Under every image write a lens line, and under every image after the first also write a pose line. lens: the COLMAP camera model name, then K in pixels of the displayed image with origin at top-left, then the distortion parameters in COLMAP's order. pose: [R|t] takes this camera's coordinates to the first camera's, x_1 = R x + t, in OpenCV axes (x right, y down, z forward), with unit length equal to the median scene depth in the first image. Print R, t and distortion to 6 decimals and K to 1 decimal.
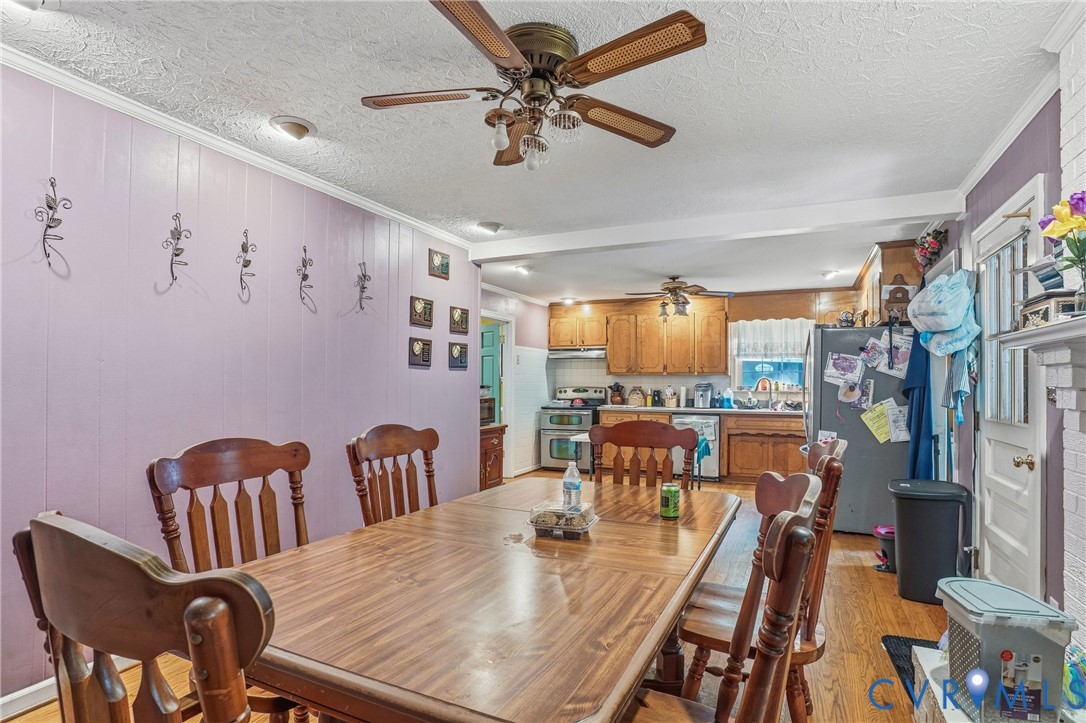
lens RADIAL K [[549.5, 0, 537.5], [0, 549.5, 373.3], [0, 0, 1]] dist [-0.093511, 0.045655]
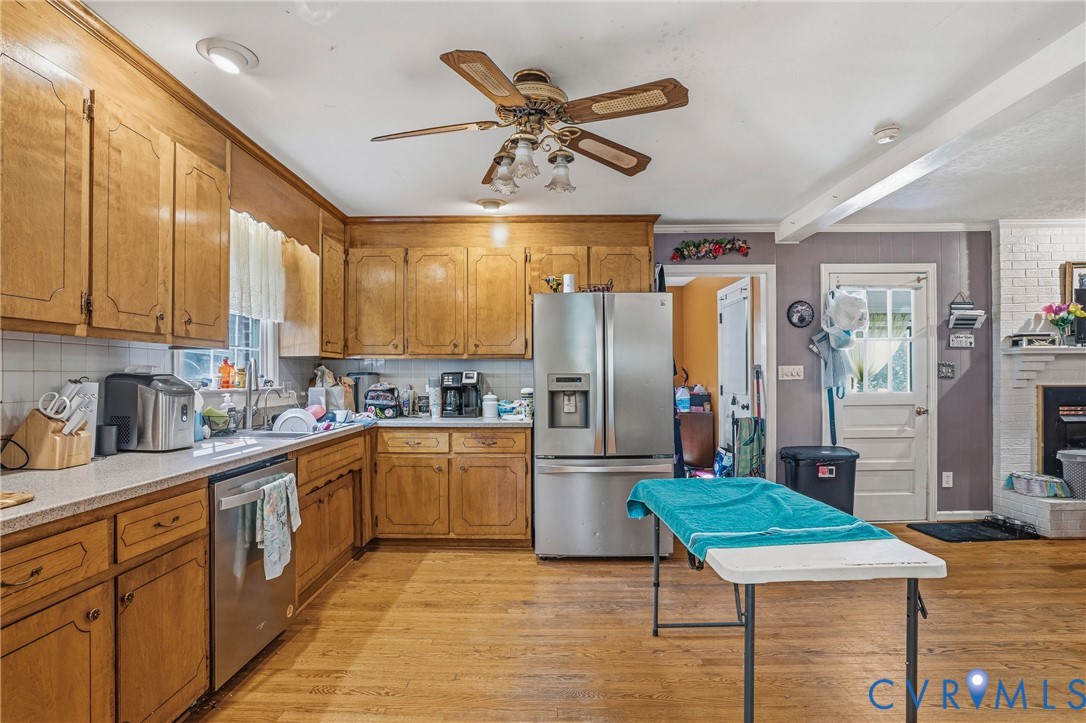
lens RADIAL K [[549.5, 0, 537.5], [0, 549.5, 373.3], [0, 0, 1]] dist [-0.093511, 0.045655]
pose [[-0.412056, -0.005462, 0.911142, -0.066844], [-0.014860, 0.999889, -0.000726, 0.017123], [-0.911037, -0.013839, -0.412092, 0.934583]]
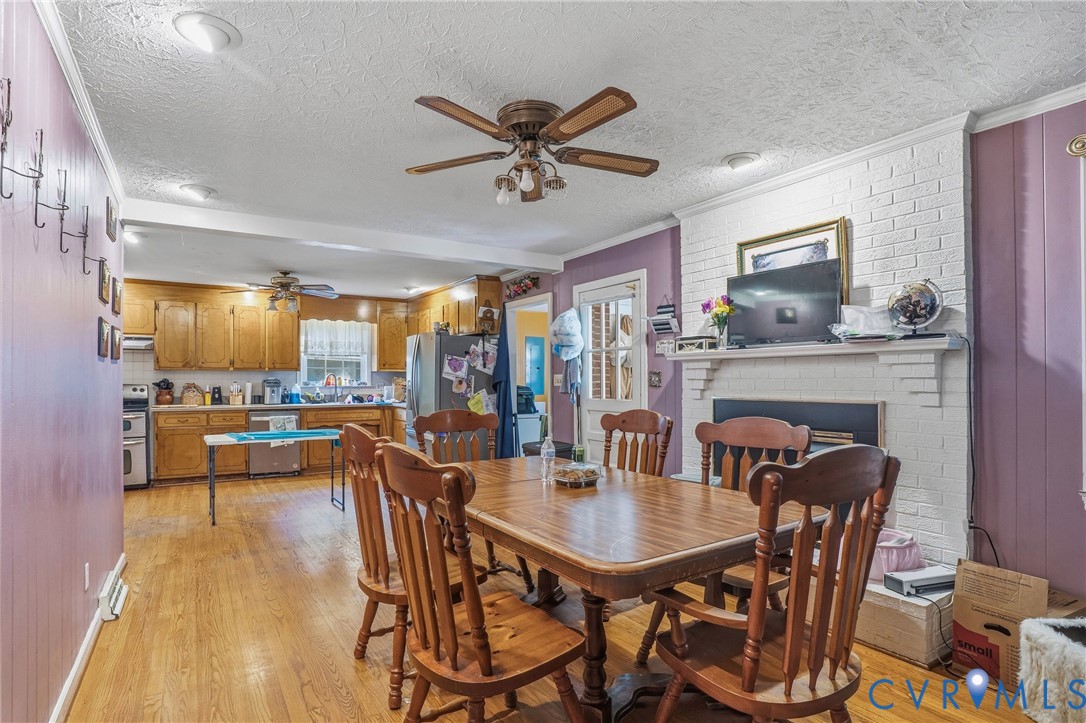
lens RADIAL K [[549.5, 0, 537.5], [0, 549.5, 373.3], [0, 0, 1]] dist [-0.093511, 0.045655]
pose [[0.524383, 0.003664, 0.851475, -0.278034], [-0.009934, 0.999949, 0.001814, 0.001139], [-0.851425, -0.009410, 0.524392, 0.078658]]
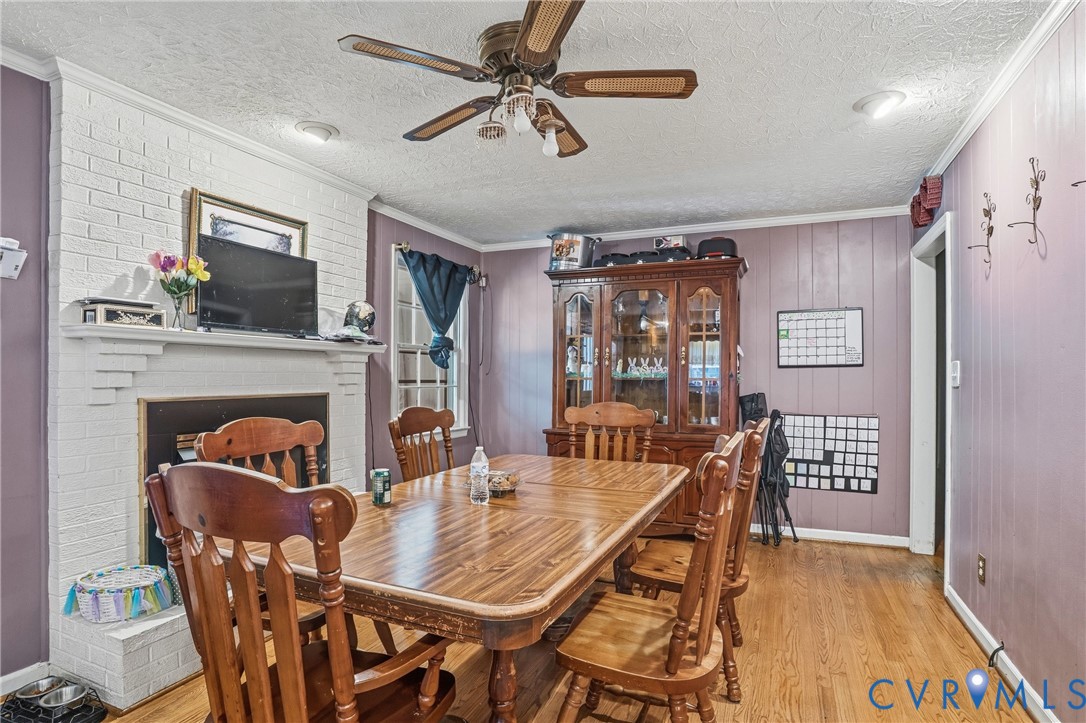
lens RADIAL K [[549.5, 0, 537.5], [0, 549.5, 373.3], [0, 0, 1]] dist [-0.093511, 0.045655]
pose [[-0.999756, -0.012020, -0.018521, -0.001782], [-0.011668, 0.999751, -0.019014, 0.009789], [0.018744, -0.018794, -0.999648, 0.519938]]
